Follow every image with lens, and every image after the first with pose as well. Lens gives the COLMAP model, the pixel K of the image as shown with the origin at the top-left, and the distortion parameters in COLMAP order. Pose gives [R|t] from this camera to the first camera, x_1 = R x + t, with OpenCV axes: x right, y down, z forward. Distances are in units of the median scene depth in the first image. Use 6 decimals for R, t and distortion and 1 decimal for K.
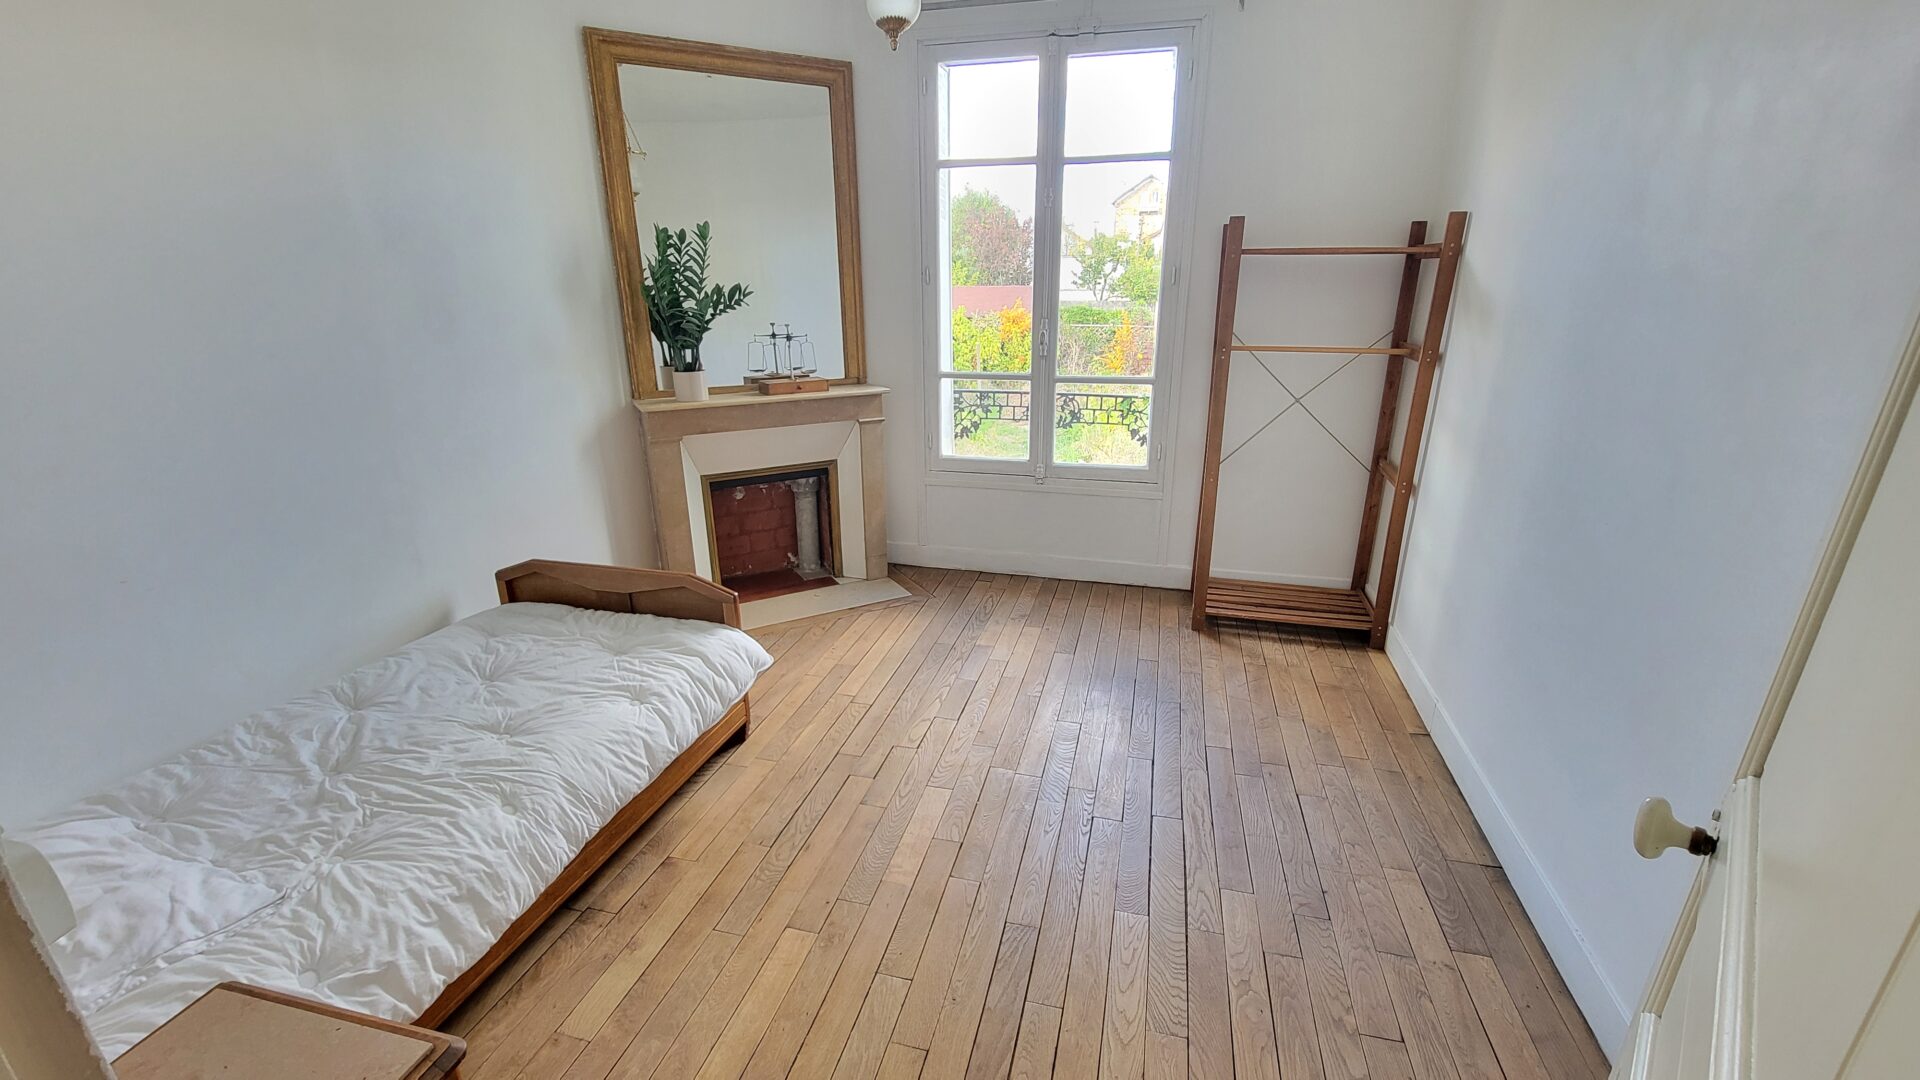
lens RADIAL K [[782.4, 0, 963.9], [0, 782.4, 558.4], [0, 0, 1]] dist [-0.003259, 0.000975]
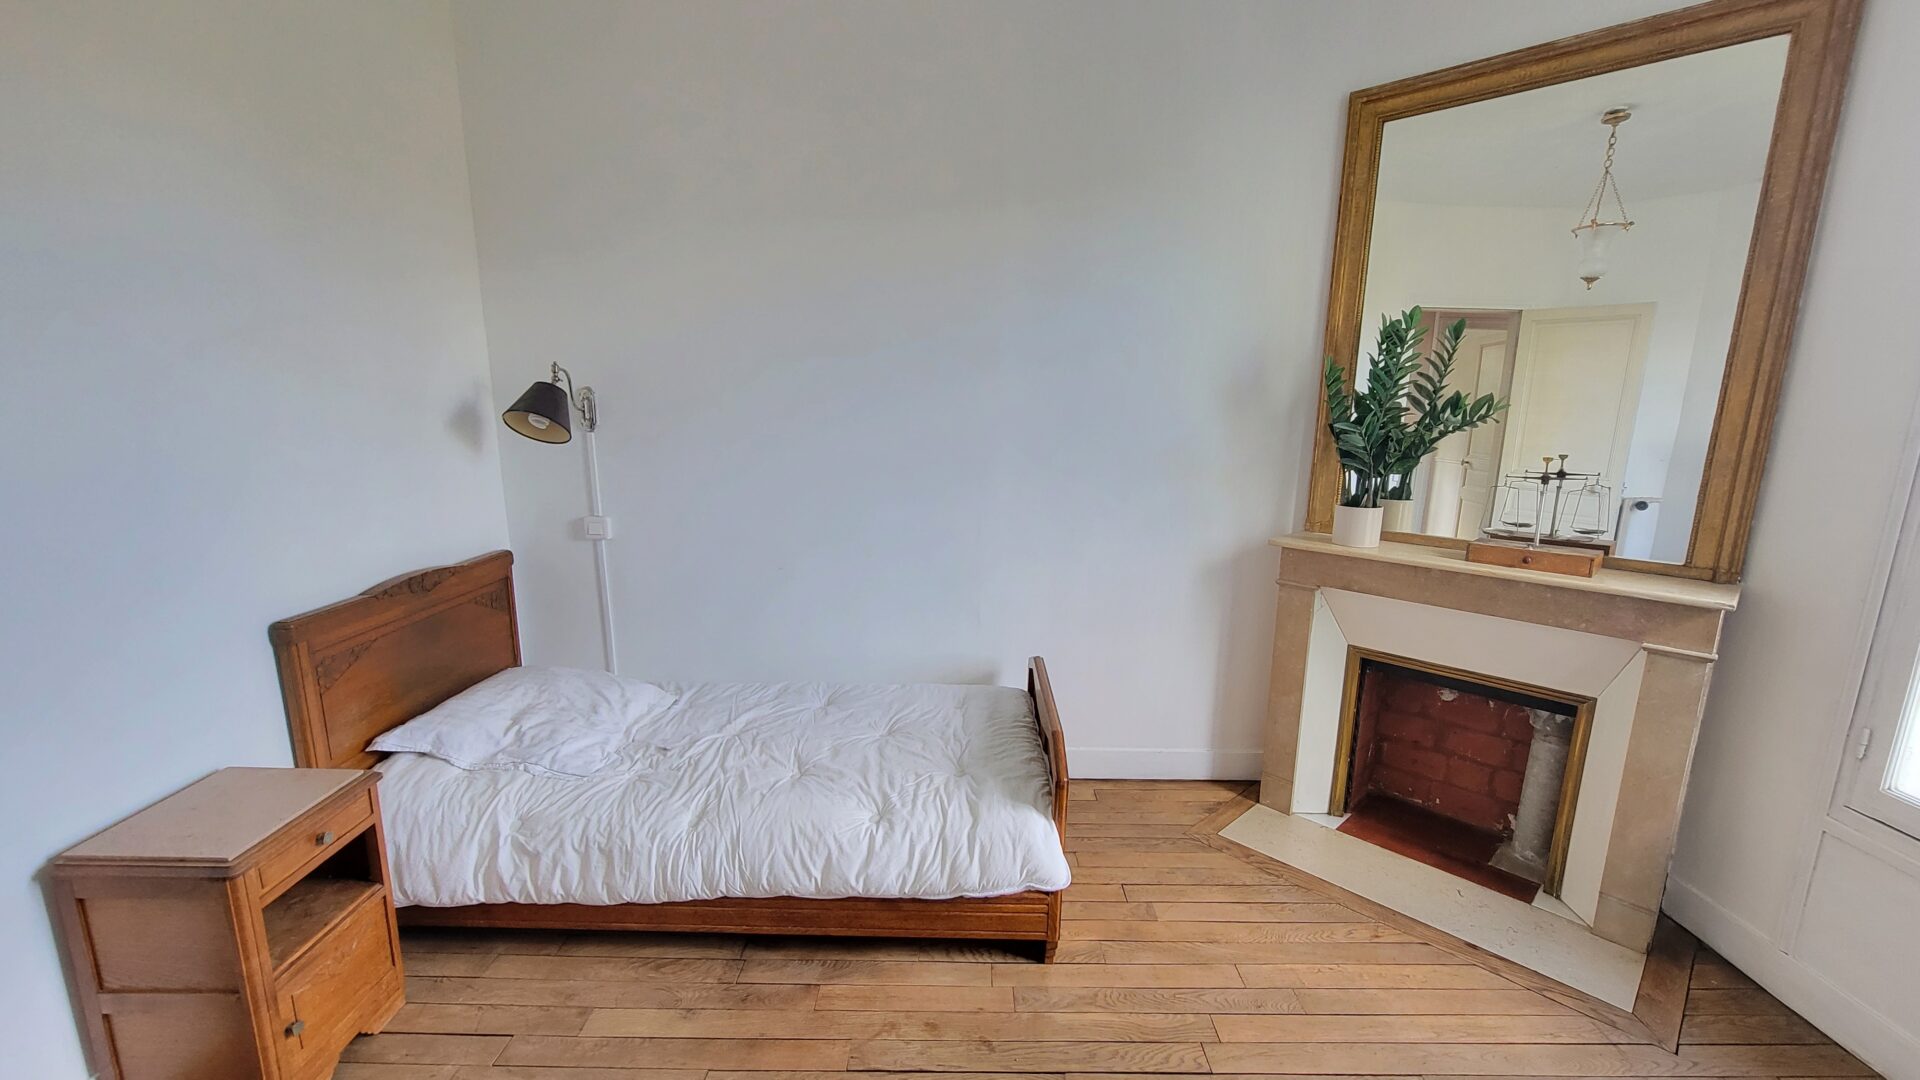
lens RADIAL K [[782.4, 0, 963.9], [0, 782.4, 558.4], [0, 0, 1]] dist [-0.003259, 0.000975]
pose [[0.241075, 0.204895, -0.948631, 0.280742], [-0.329833, 0.936576, 0.118471, -0.164837], [0.912739, 0.284329, 0.293366, 0.478959]]
